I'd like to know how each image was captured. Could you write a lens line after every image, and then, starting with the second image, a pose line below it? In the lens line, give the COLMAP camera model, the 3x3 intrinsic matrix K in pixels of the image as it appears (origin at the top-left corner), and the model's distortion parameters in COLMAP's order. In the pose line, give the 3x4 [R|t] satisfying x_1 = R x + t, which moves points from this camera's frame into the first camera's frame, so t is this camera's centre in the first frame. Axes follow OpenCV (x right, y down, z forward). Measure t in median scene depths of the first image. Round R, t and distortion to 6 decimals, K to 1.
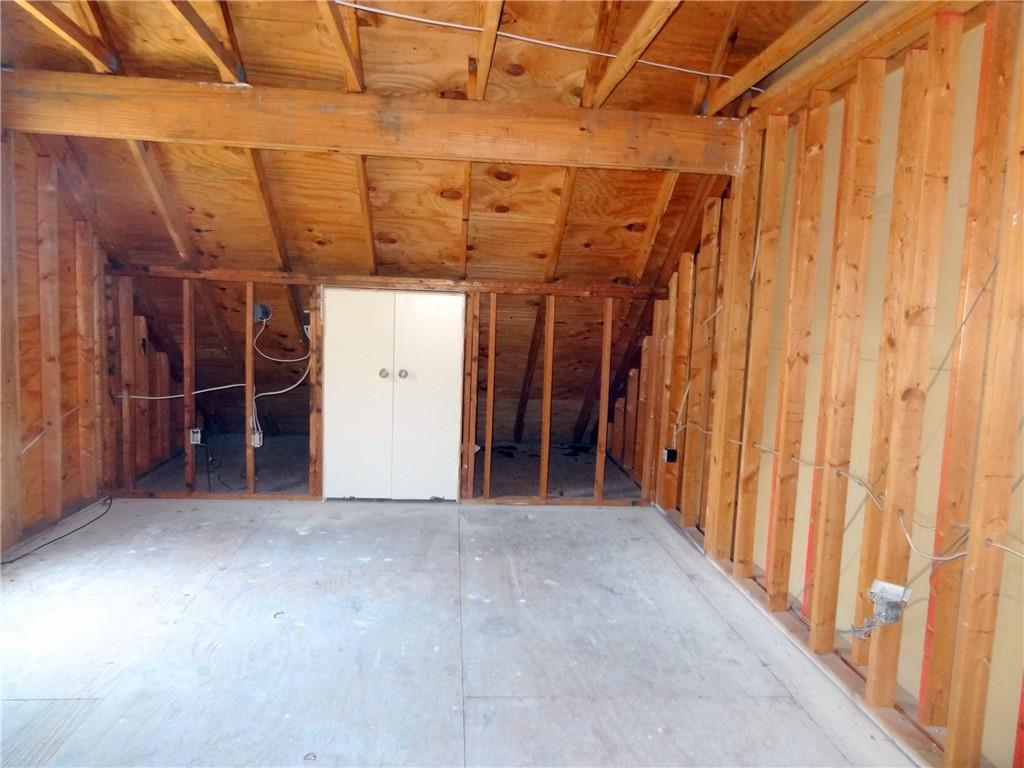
lens RADIAL K [[701.6, 0, 514.1], [0, 701.6, 384.0], [0, 0, 1]] dist [0.006236, -0.012554]
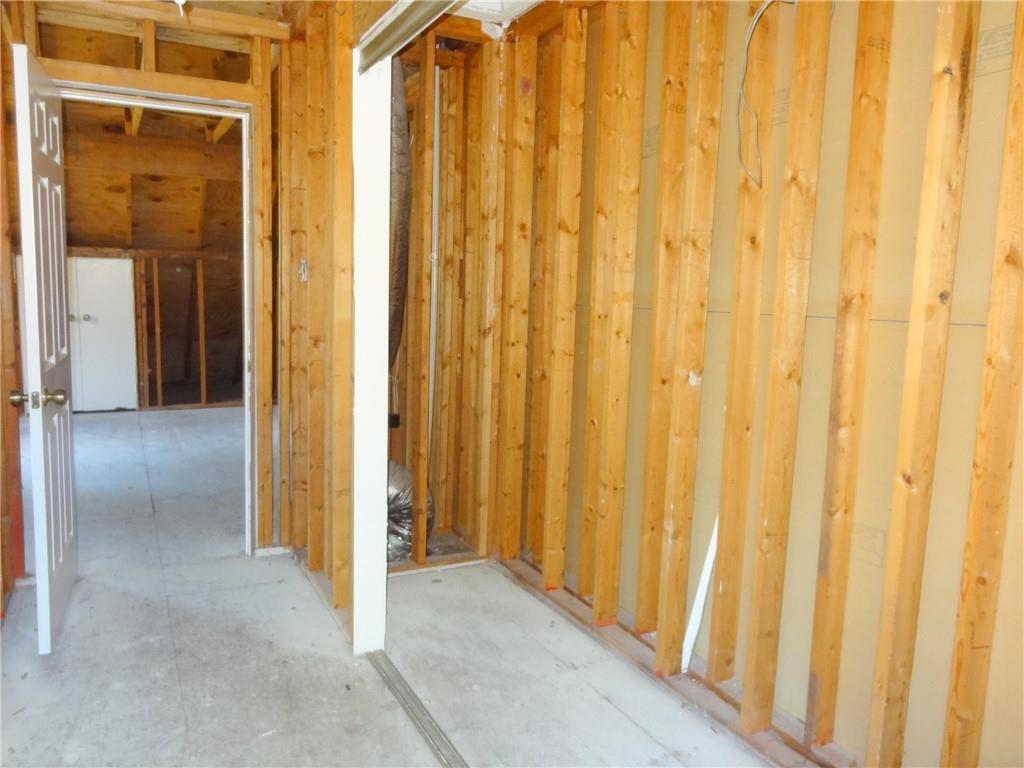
lens RADIAL K [[800.1, 0, 508.9], [0, 800.1, 383.4], [0, 0, 1]] dist [0.009281, 0.013721]
pose [[0.933170, -0.062816, 0.353905, 0.047761], [0.052792, 0.997885, 0.037916, 0.097658], [-0.355538, -0.016698, 0.934513, -0.757878]]
